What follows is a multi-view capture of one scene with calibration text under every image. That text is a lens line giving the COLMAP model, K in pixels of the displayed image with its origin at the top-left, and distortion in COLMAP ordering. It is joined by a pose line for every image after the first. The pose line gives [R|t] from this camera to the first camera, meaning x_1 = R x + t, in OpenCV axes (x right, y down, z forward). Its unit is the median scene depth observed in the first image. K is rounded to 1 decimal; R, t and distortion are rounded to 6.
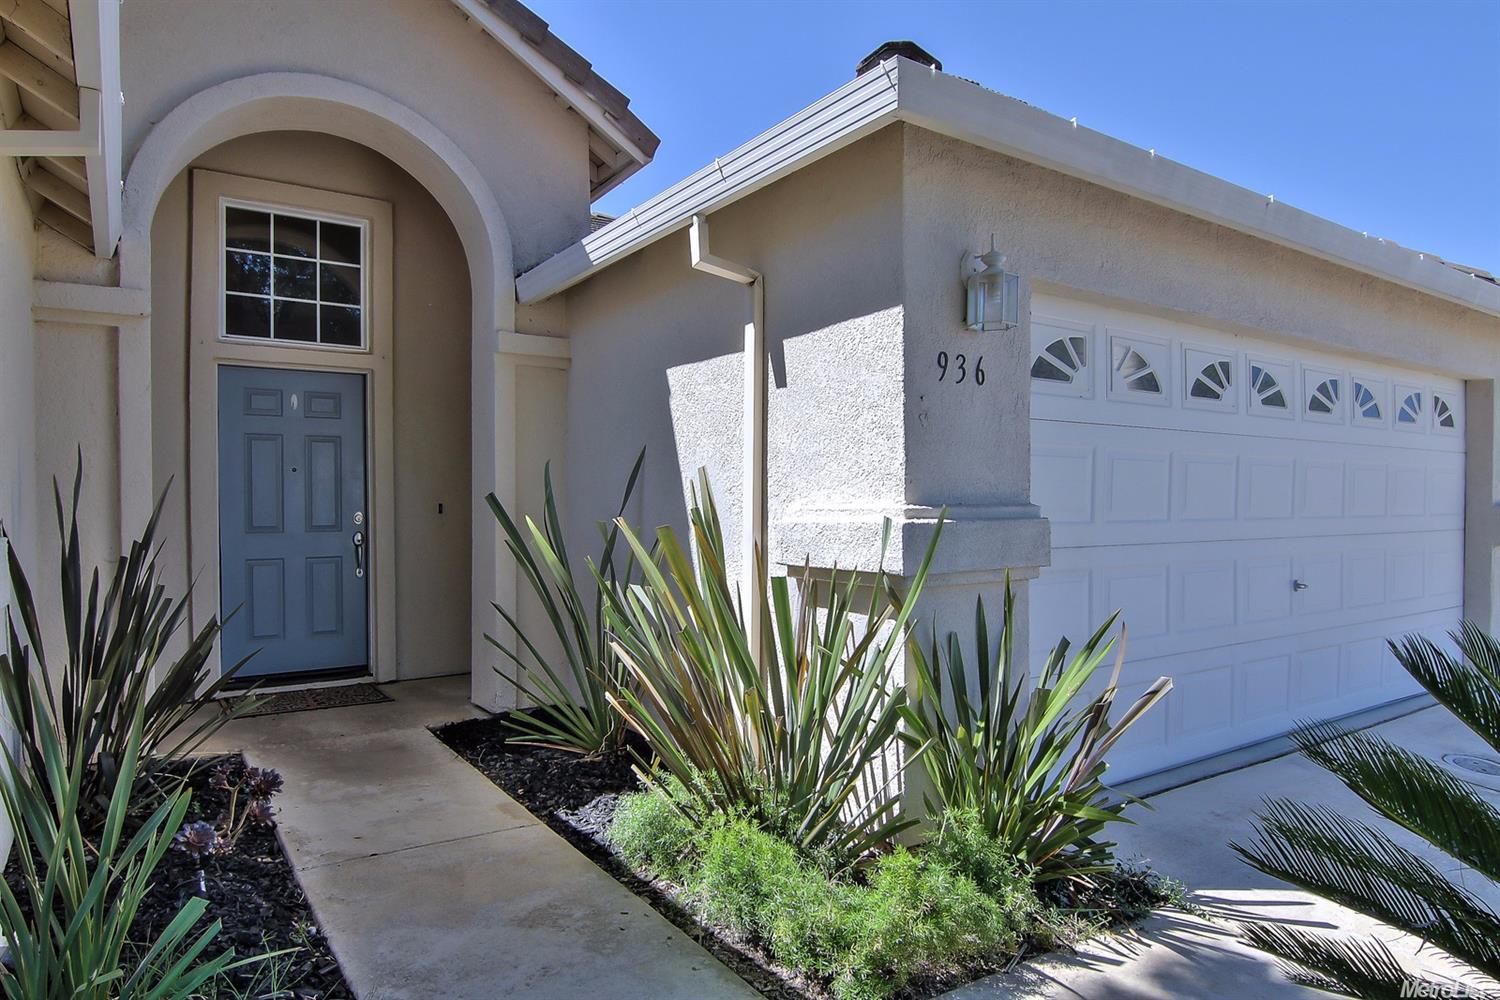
lens RADIAL K [[917.5, 0, 747.8], [0, 917.5, 511.4], [0, 0, 1]] dist [-0.006741, -0.002328]
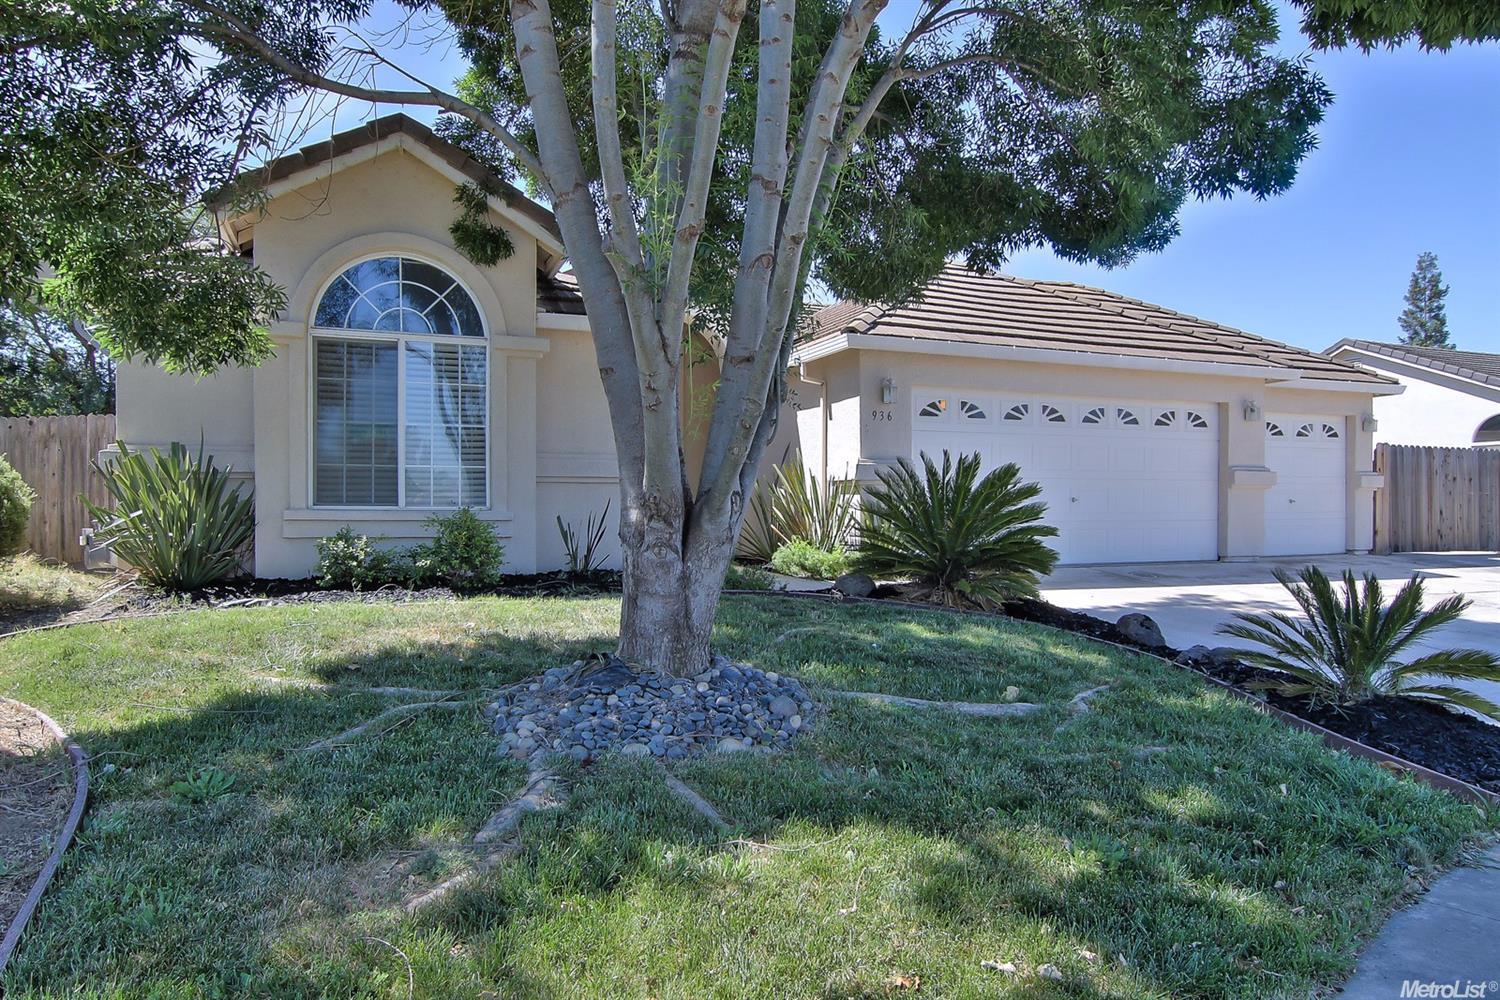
lens RADIAL K [[950.3, 0, 746.7], [0, 950.3, 492.8], [0, 0, 1]] dist [0.001853, -0.016911]
pose [[0.976382, 0.000283, -0.216050, 0.351283], [-0.005125, 0.999748, -0.021848, 0.131764], [0.215990, 0.022439, 0.976138, -1.643152]]
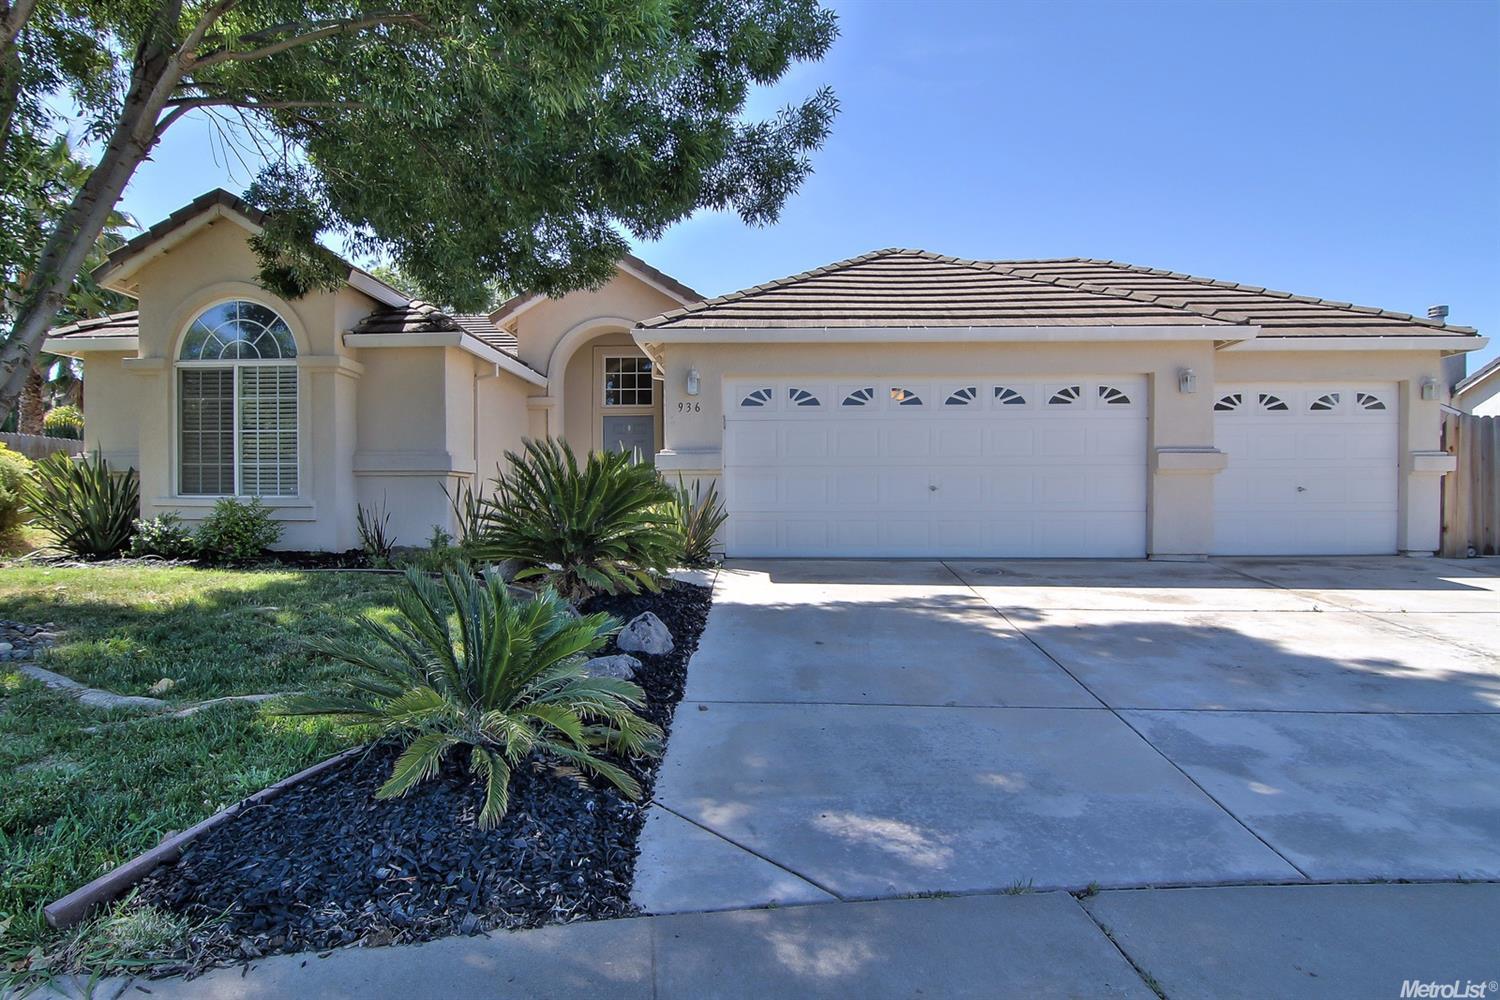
lens RADIAL K [[766.3, 0, 743.5], [0, 766.3, 506.5], [0, 0, 1]] dist [-0.006489, -0.010881]
pose [[0.801358, 0.005663, -0.598158, 1.449225], [-0.007145, 0.999974, -0.000105, 0.139220], [0.598142, 0.004358, 0.801378, -0.751270]]
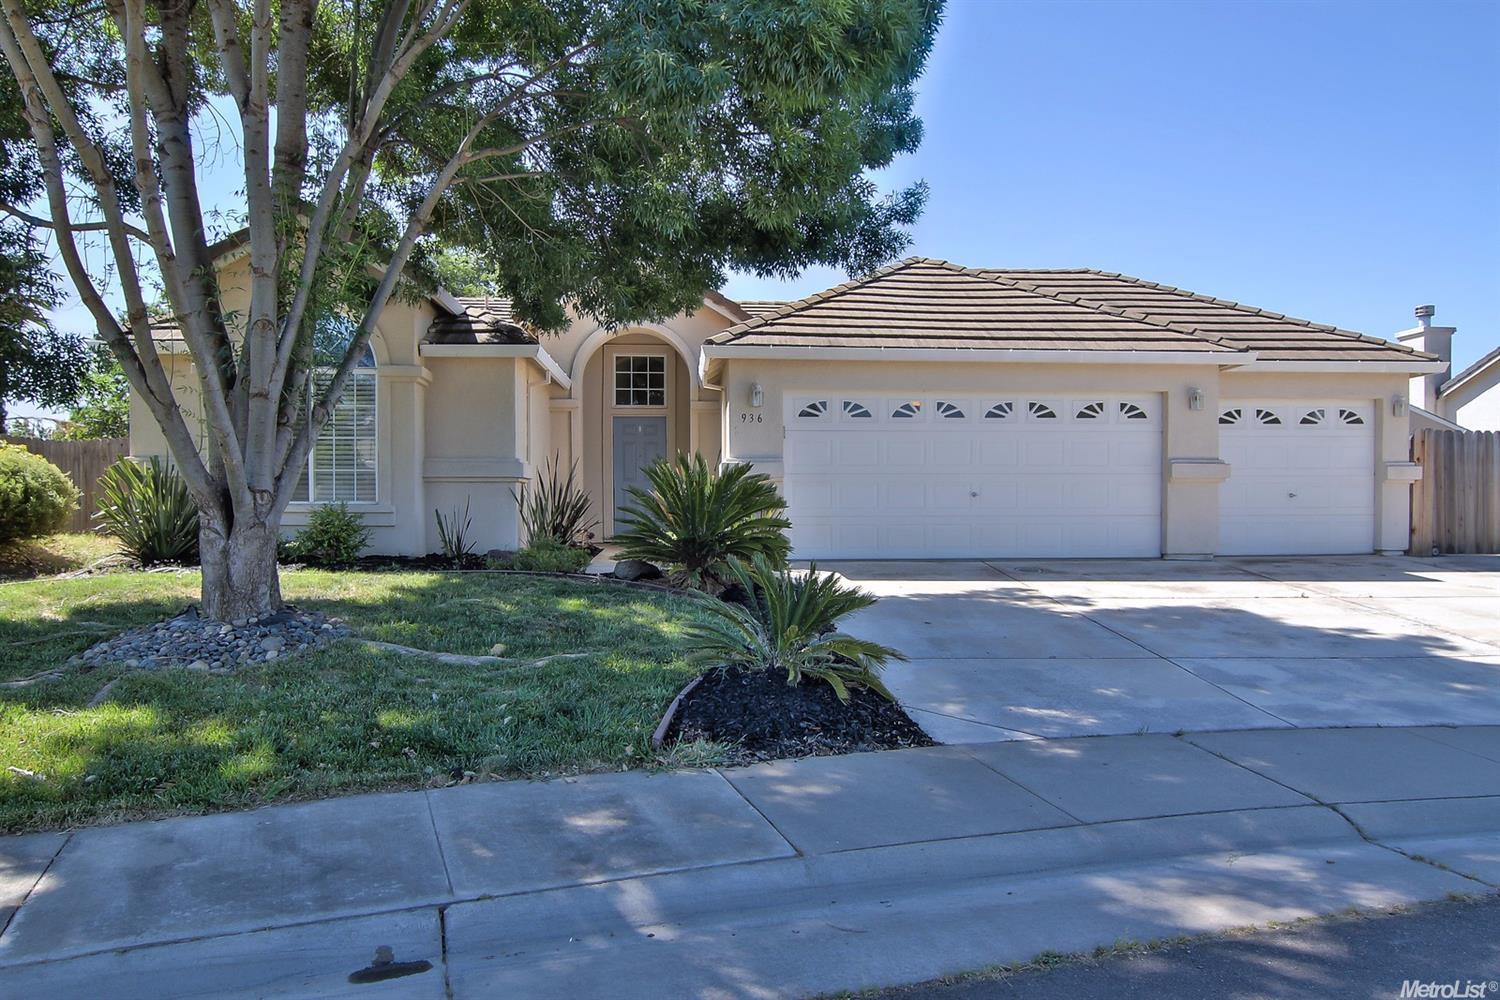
lens RADIAL K [[950.3, 0, 741.6], [0, 950.3, 506.0], [0, 0, 1]] dist [0.001853, -0.016911]
pose [[0.859947, 0.004004, -0.510368, 1.458686], [-0.006387, 0.999975, -0.002917, 0.132352], [0.510344, 0.005768, 0.859951, -1.494919]]
